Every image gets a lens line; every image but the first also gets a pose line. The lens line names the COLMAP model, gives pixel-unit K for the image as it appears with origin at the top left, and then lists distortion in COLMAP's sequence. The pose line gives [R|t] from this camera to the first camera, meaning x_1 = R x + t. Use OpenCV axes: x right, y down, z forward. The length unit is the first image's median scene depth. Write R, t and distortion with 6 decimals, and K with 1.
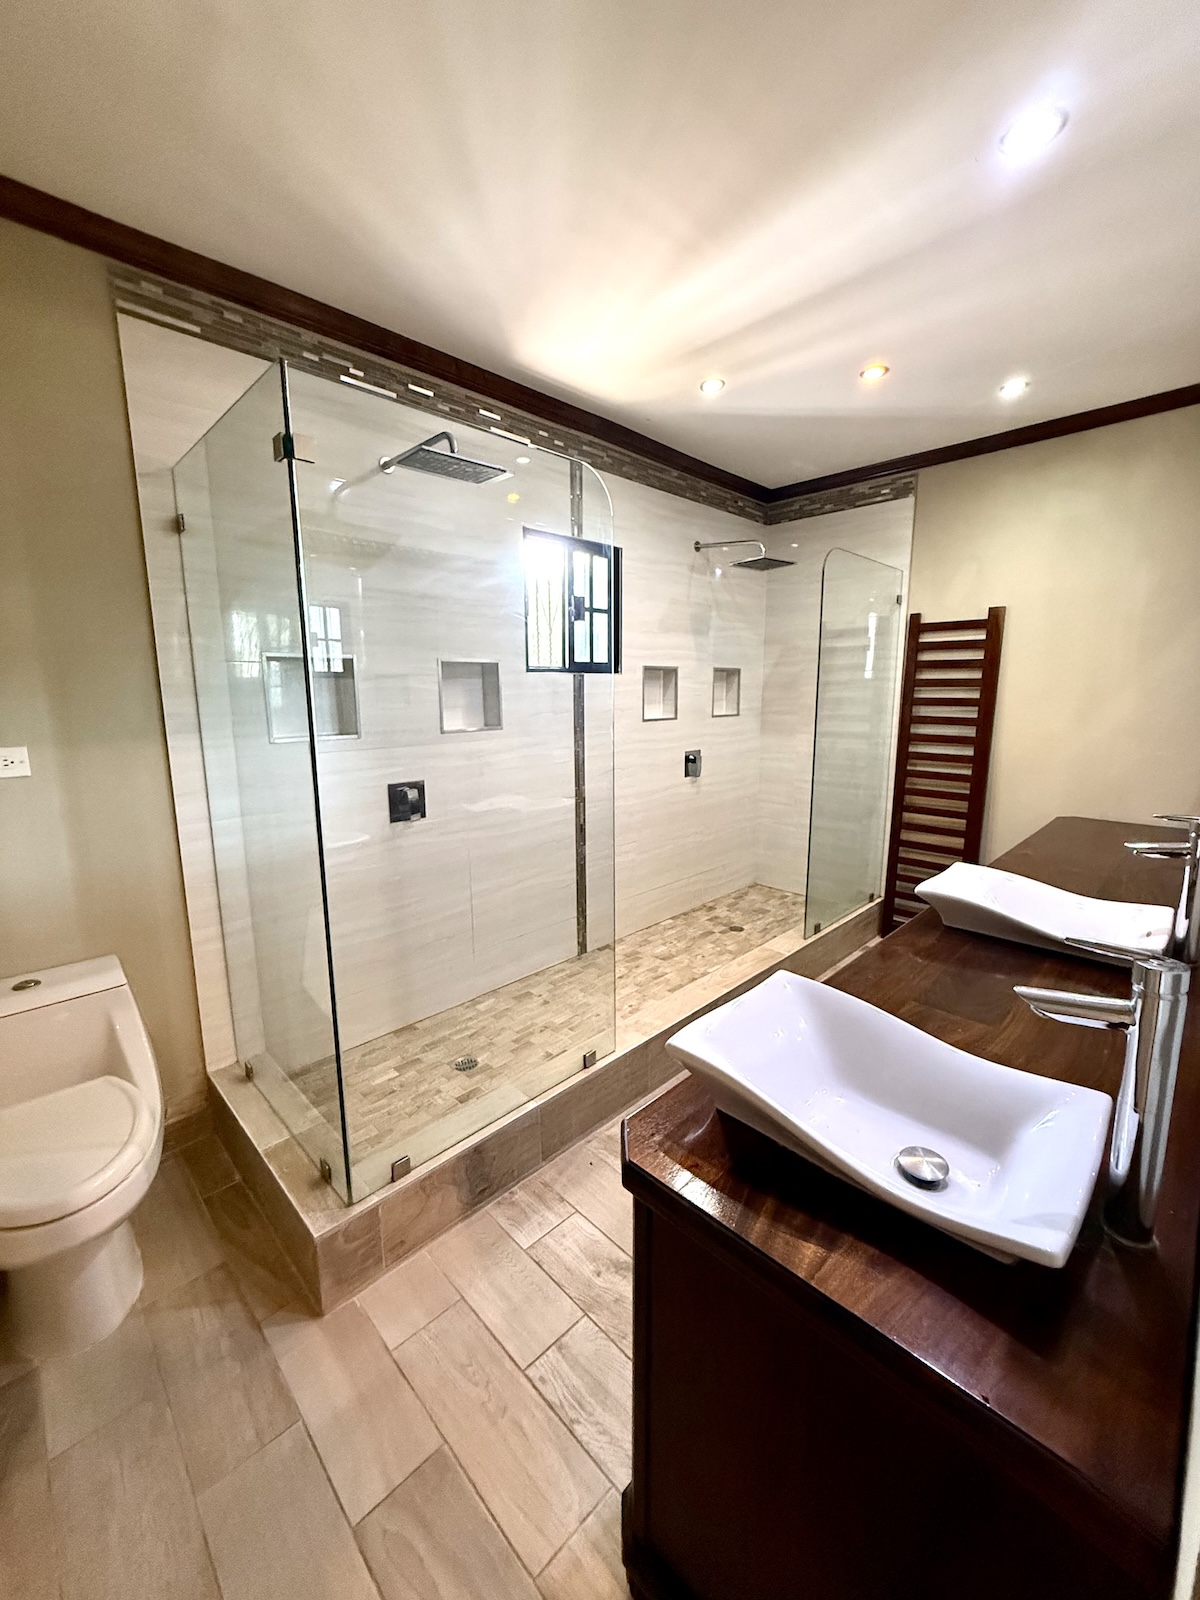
lens RADIAL K [[637.1, 0, 597.4], [0, 637.1, 799.0], [0, 0, 1]] dist [-0.001505, 0.000640]
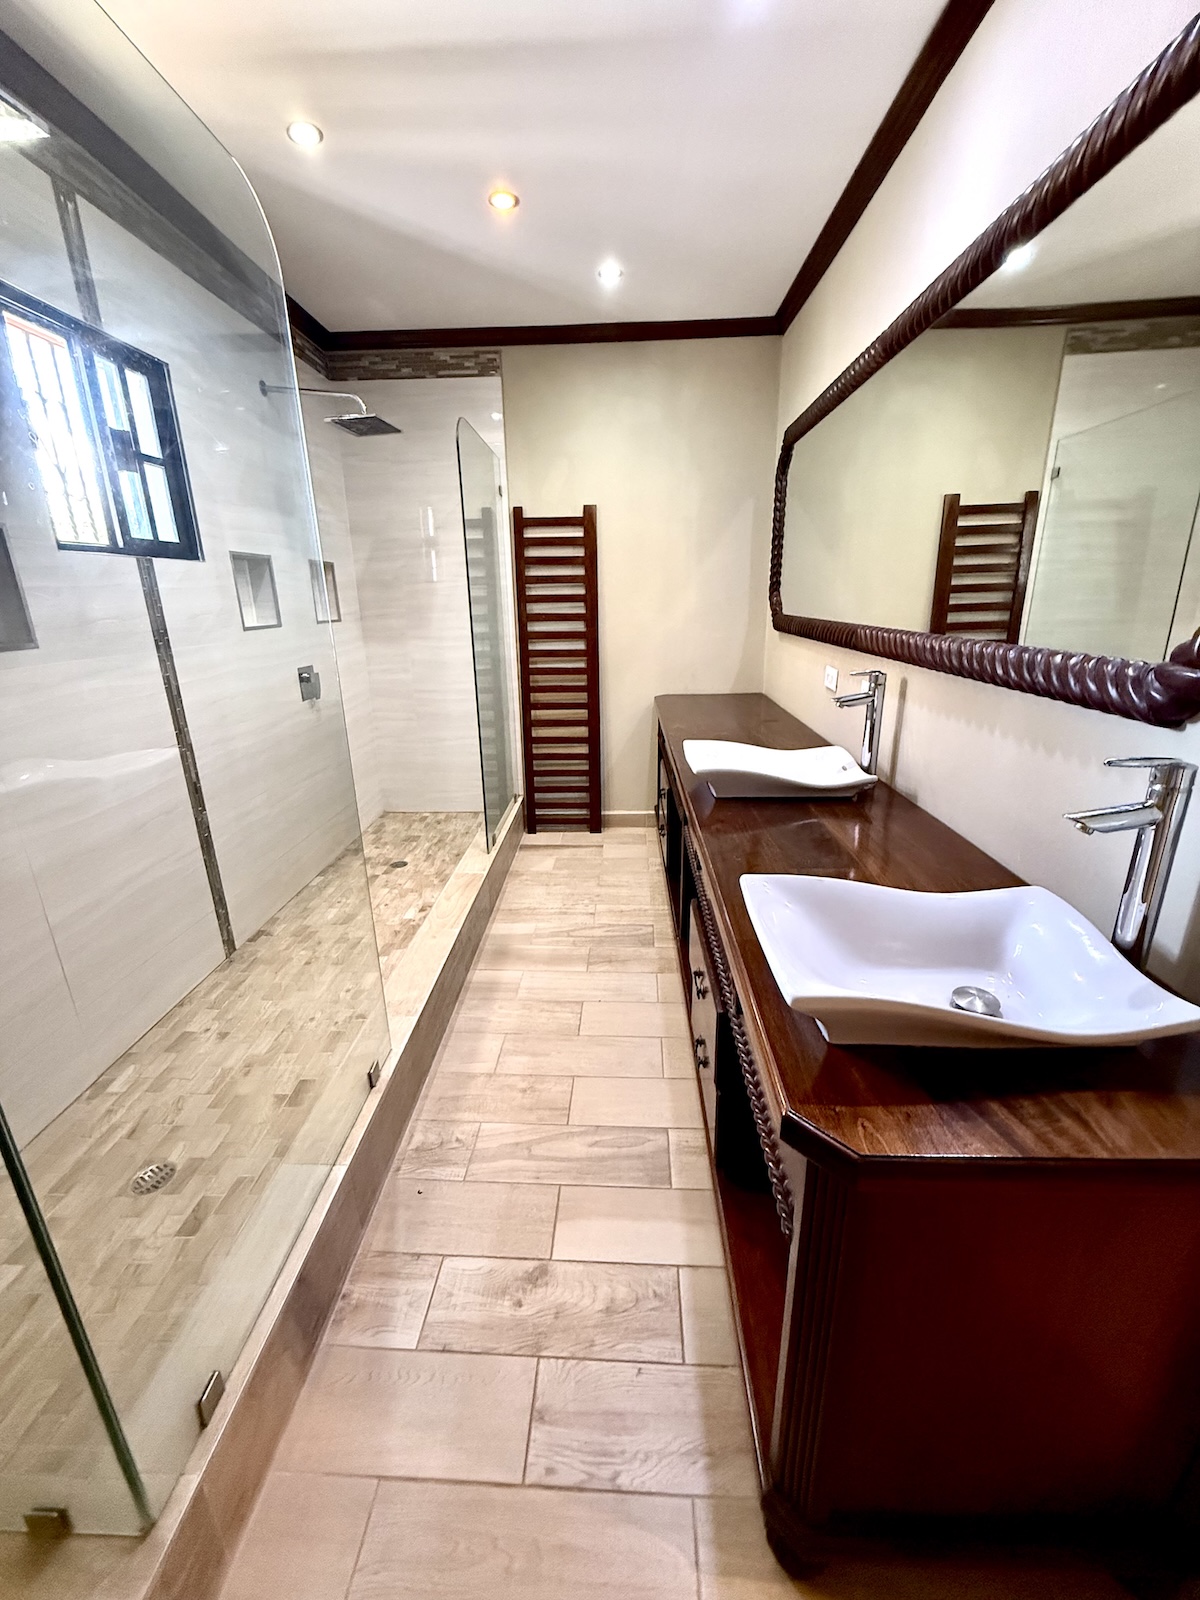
lens RADIAL K [[637.1, 0, 595.0], [0, 637.1, 799.0], [0, 0, 1]] dist [-0.001505, 0.000640]
pose [[0.730402, -0.214766, 0.648374, -0.160476], [0.130585, 0.975677, 0.176076, -0.008060], [-0.670418, -0.043939, 0.740681, 0.181406]]
